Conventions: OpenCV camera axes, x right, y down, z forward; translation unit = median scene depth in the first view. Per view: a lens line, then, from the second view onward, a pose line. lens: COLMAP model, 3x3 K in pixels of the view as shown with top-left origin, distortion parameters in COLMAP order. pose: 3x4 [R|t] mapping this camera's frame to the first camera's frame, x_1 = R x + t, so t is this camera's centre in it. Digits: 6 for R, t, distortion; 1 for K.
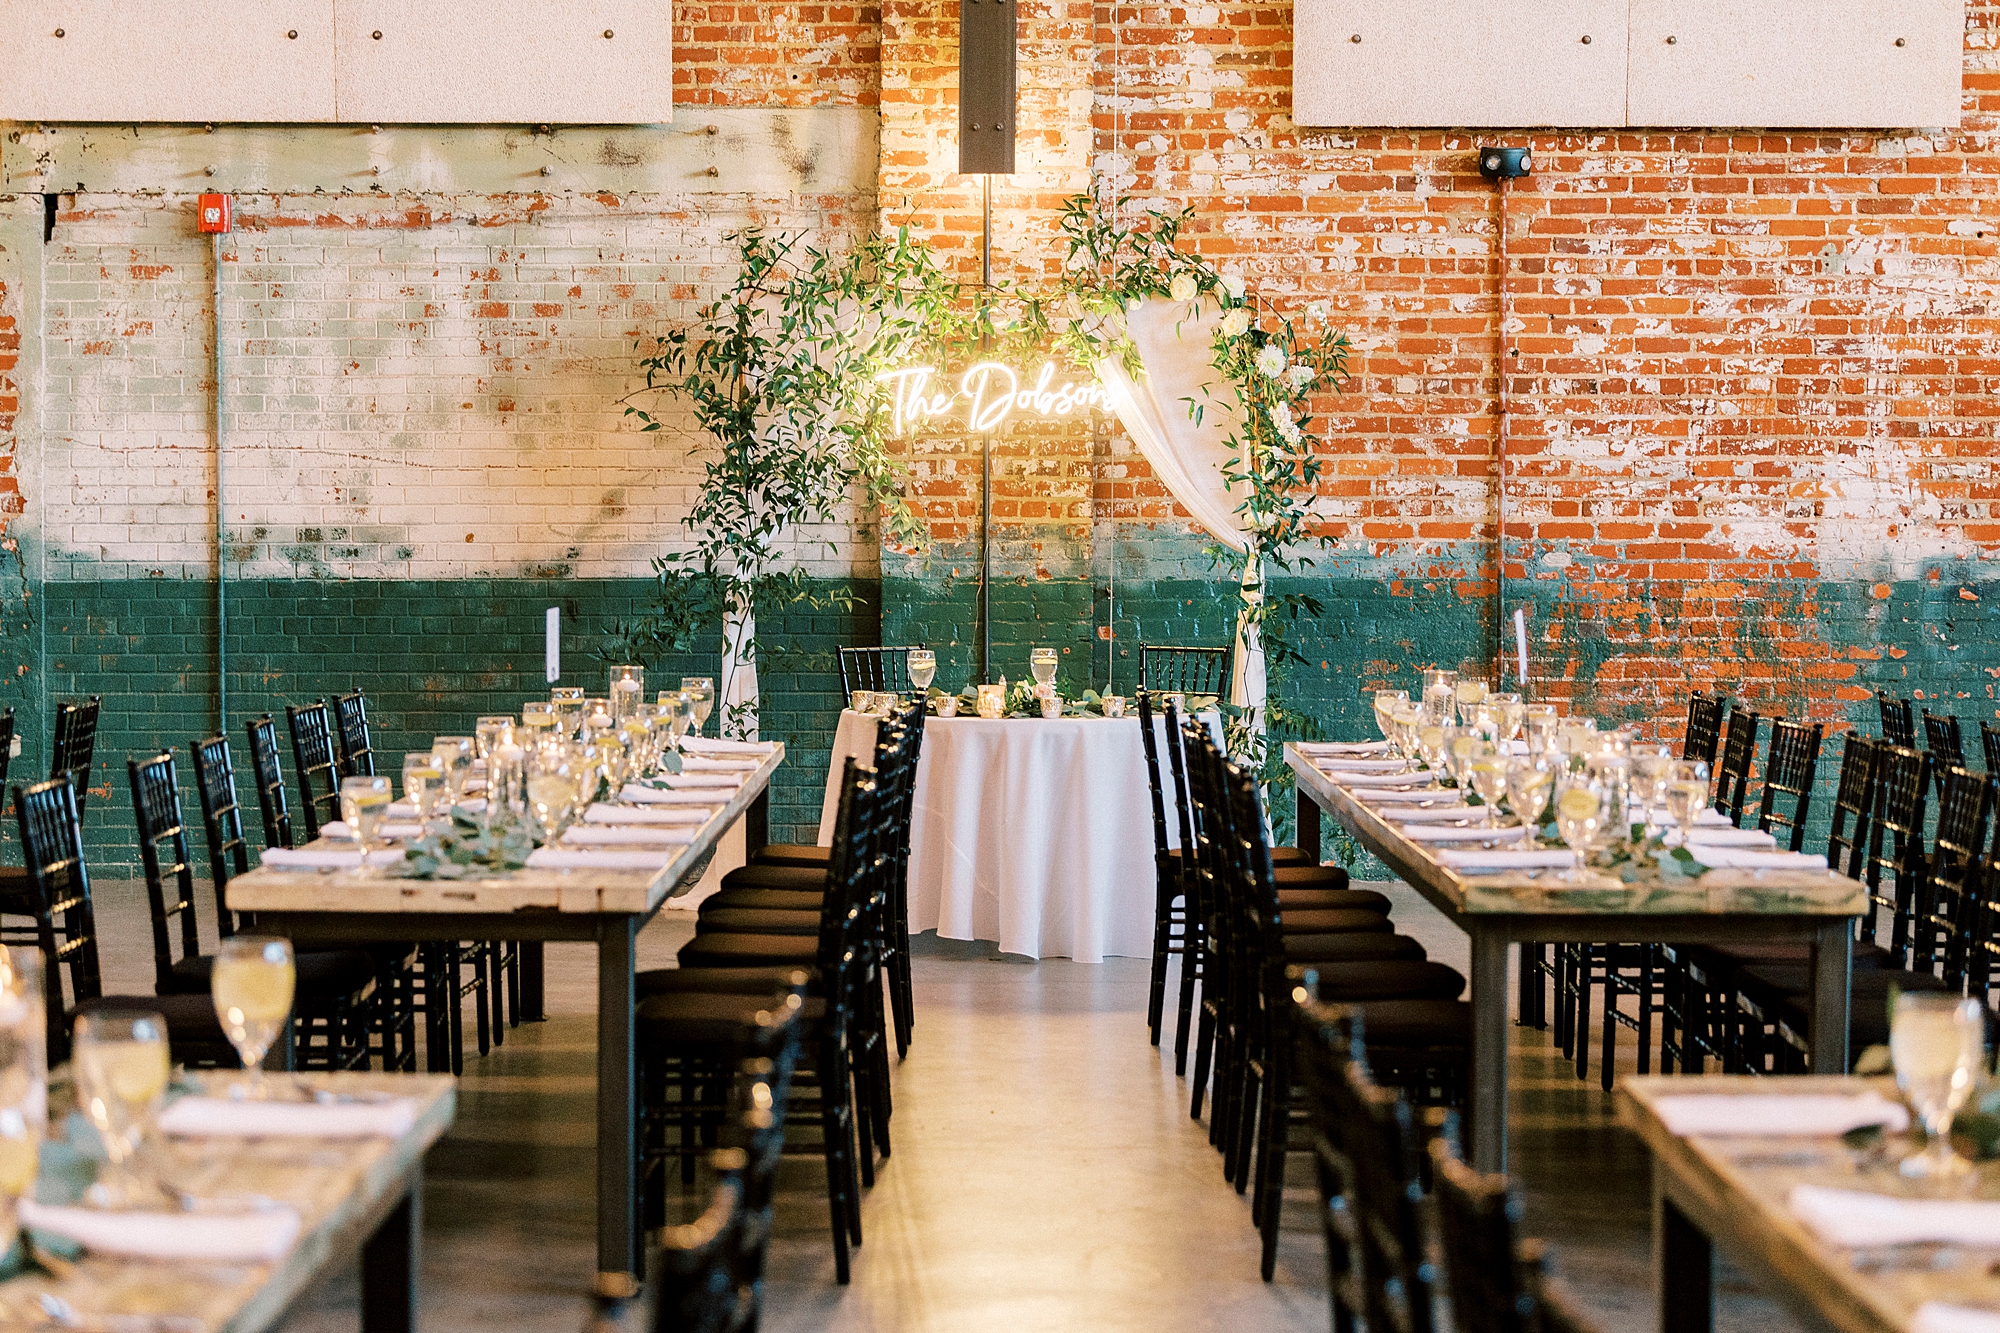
lens RADIAL K [[4023.9, 0, 999.6], [0, 4023.9, 667.7], [0, 0, 1]] dist [0.006152, 0.000000]
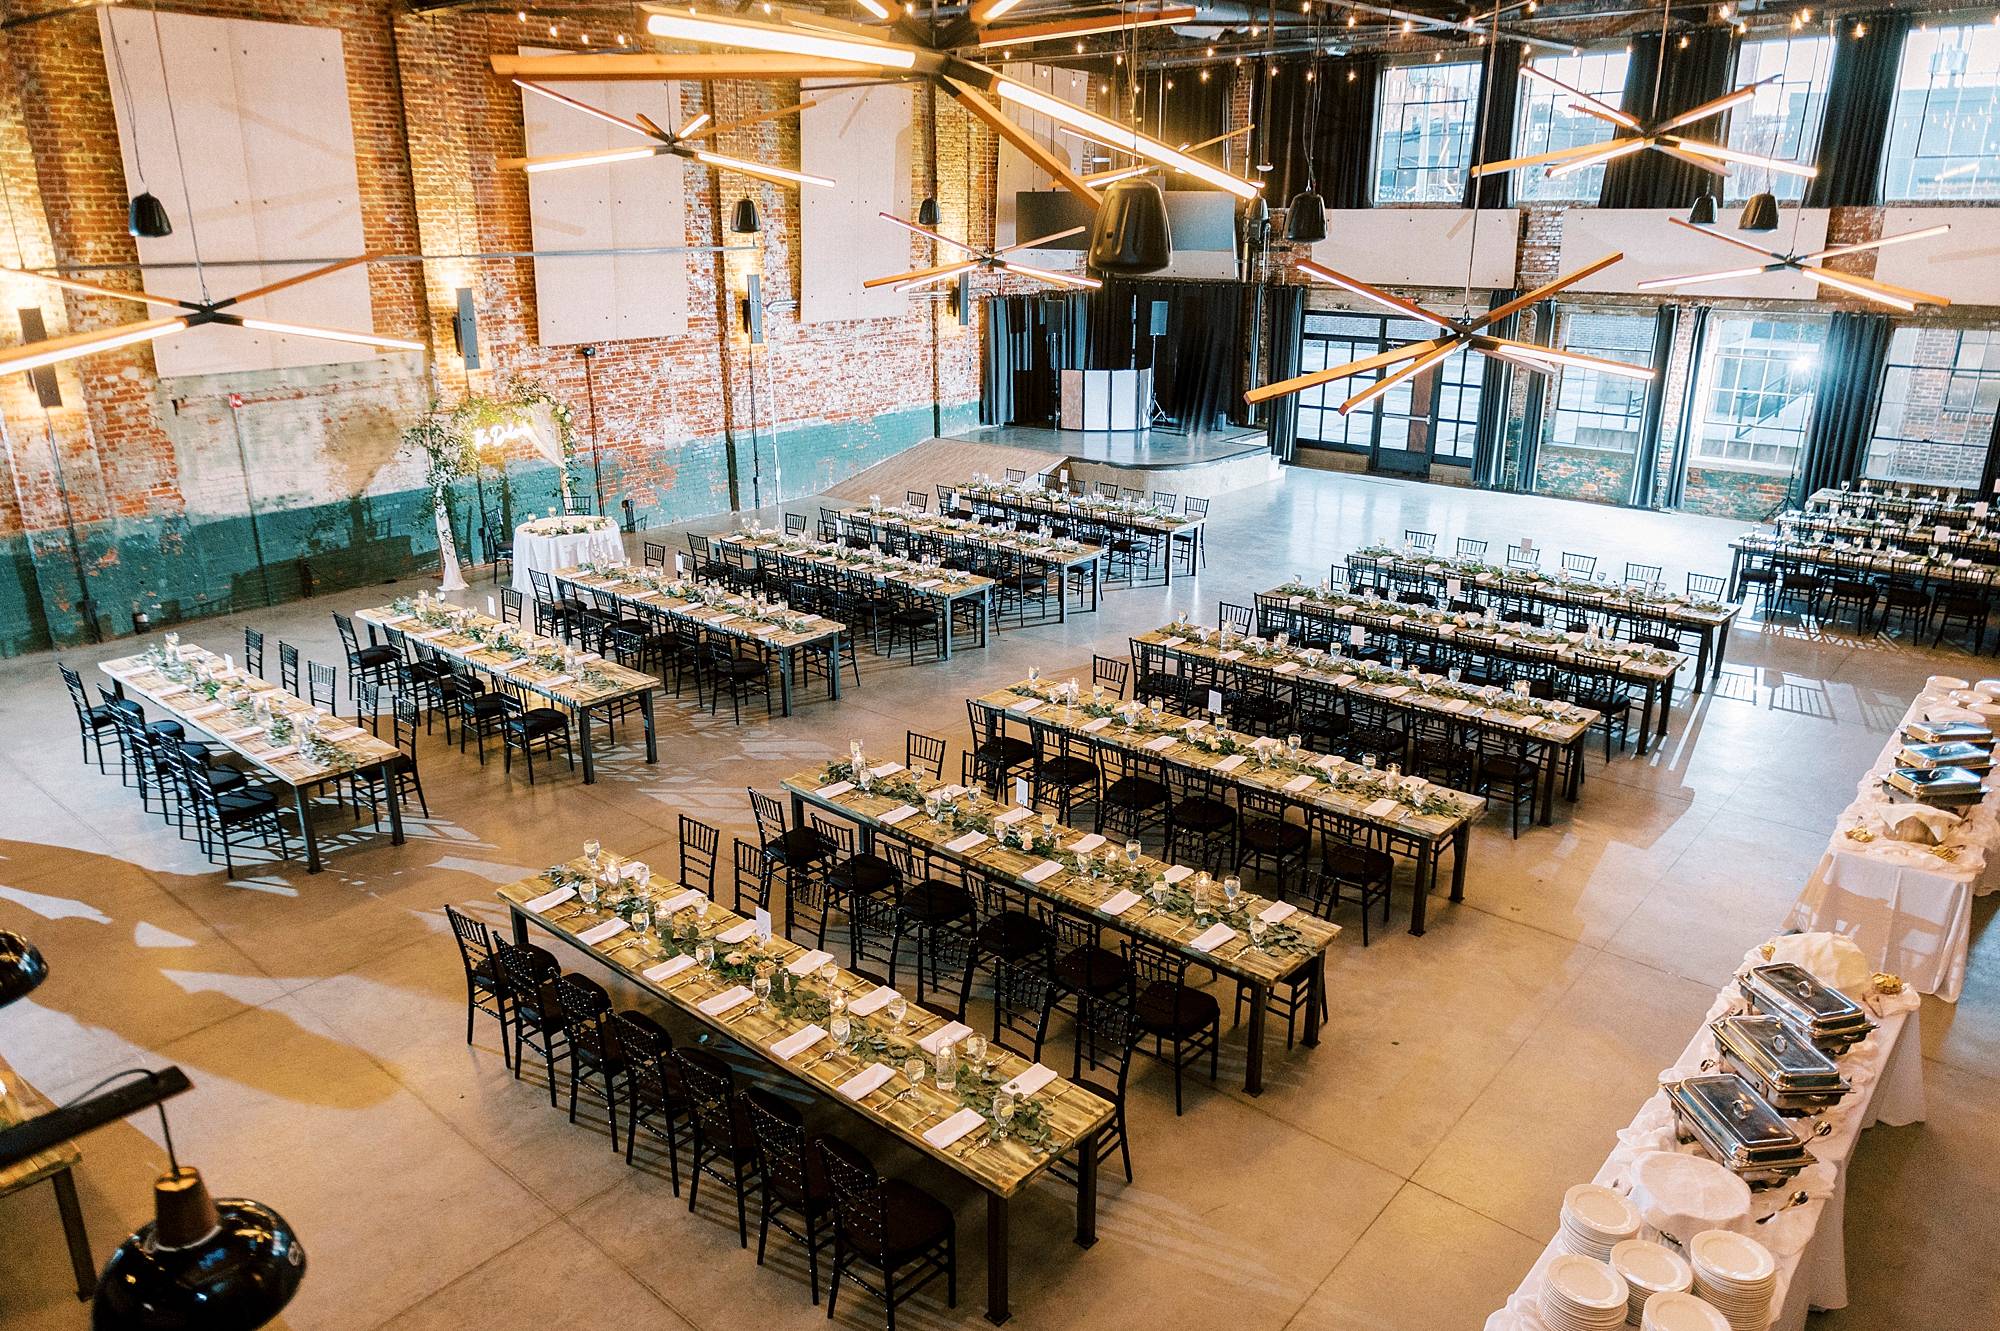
lens RADIAL K [[1373.1, 0, 999.7], [0, 1373.1, 662.4], [0, 0, 1]] dist [0.001103, 0.000579]
pose [[0.662277, -0.237831, 0.710511, -0.604371], [0.046960, 0.959596, 0.277436, -0.184734], [-0.747786, -0.150374, 0.646686, -0.165915]]
